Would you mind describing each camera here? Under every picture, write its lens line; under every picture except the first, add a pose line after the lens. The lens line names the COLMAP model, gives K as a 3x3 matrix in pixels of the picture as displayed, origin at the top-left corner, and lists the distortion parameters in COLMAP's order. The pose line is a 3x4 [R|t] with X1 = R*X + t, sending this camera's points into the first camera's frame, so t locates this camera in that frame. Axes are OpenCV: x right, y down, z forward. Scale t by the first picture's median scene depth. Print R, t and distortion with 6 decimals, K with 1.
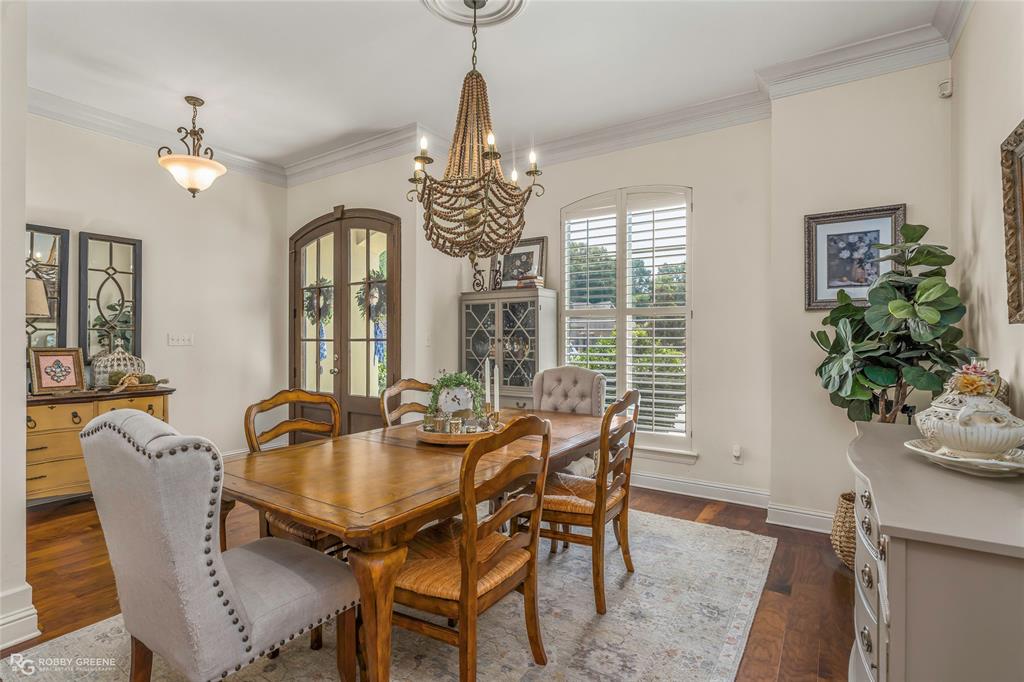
lens RADIAL K [[495.2, 0, 508.9], [0, 495.2, 341.4], [0, 0, 1]] dist [0.000850, -0.000557]
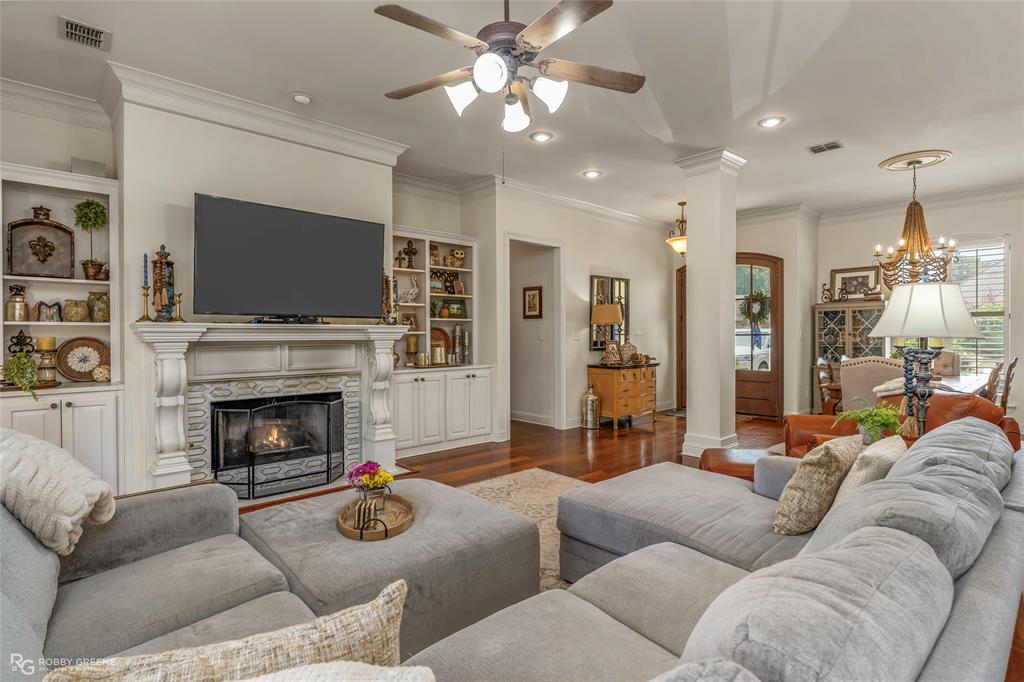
lens RADIAL K [[495.2, 0, 516.3], [0, 495.2, 341.8], [0, 0, 1]] dist [0.000850, -0.000557]
pose [[0.971838, -0.004184, -0.235614, -0.677616], [0.007439, 0.999889, 0.012929, -0.005742], [0.235533, -0.014317, 0.971761, -0.772840]]
